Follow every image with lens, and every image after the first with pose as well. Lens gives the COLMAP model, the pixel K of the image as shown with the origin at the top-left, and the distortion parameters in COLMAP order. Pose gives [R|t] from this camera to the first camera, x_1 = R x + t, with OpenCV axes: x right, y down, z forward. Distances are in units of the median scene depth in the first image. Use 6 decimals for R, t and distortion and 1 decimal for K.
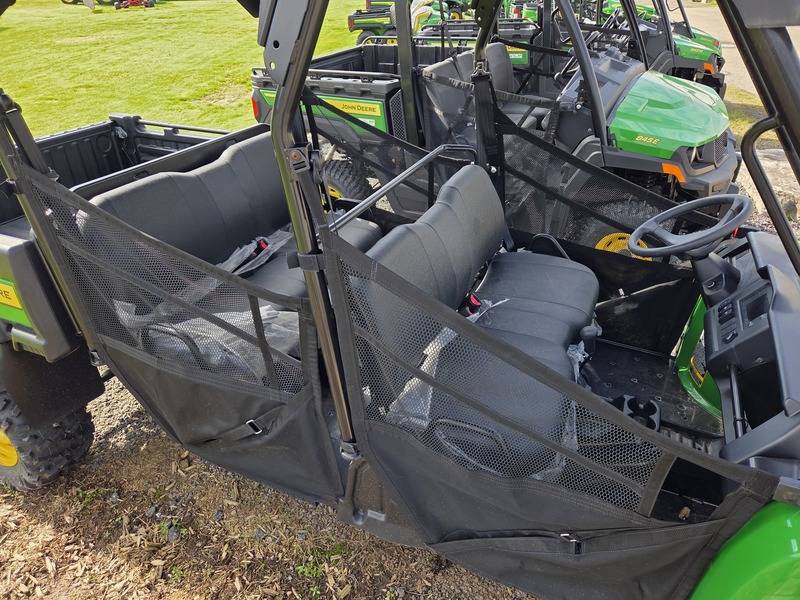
lens RADIAL K [[524.8, 0, 392.3], [0, 524.8, 301.7], [0, 0, 1]] dist [0.054854, -0.037329]
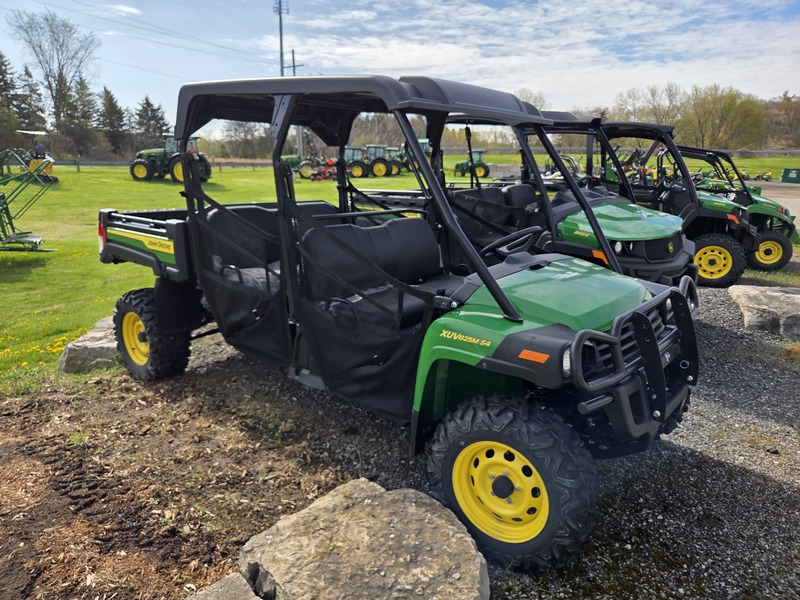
lens RADIAL K [[524.8, 0, 392.3], [0, 524.8, 301.7], [0, 0, 1]] dist [0.054854, -0.037329]
pose [[0.957421, 0.100169, -0.270761, 0.551987], [-0.175640, 0.946440, -0.270929, 0.475839], [0.229120, 0.306950, 0.923735, -0.512324]]
